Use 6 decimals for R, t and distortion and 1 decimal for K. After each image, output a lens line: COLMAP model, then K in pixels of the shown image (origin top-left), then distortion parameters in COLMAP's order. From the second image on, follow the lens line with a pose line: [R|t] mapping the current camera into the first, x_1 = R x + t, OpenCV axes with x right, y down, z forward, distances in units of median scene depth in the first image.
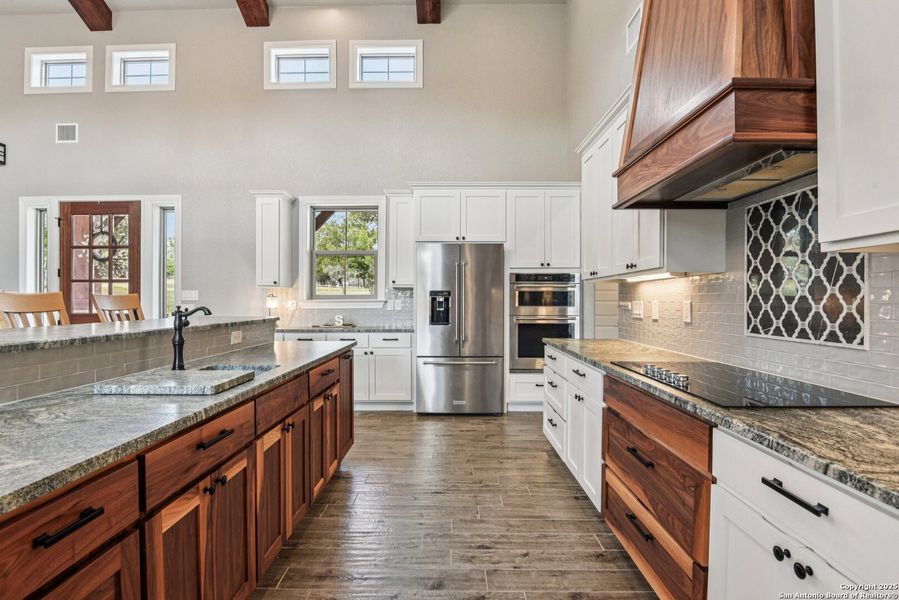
lens RADIAL K [[426.1, 0, 447.3], [0, 426.1, 301.1], [0, 0, 1]] dist [-0.004549, -0.012310]
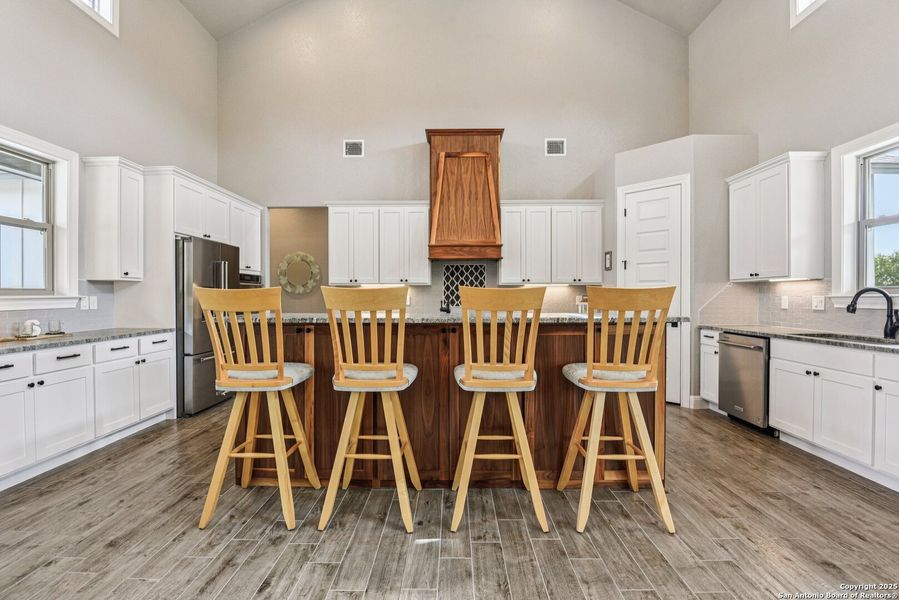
lens RADIAL K [[414.0, 0, 449.5], [0, 414.0, 300.0], [0, 0, 1]] dist [-0.003735, -0.010849]
pose [[0.002128, -0.010875, 0.999939, -1.955846], [0.005489, 0.999926, 0.010863, -0.001610], [-0.999983, 0.005466, 0.002187, 0.833675]]
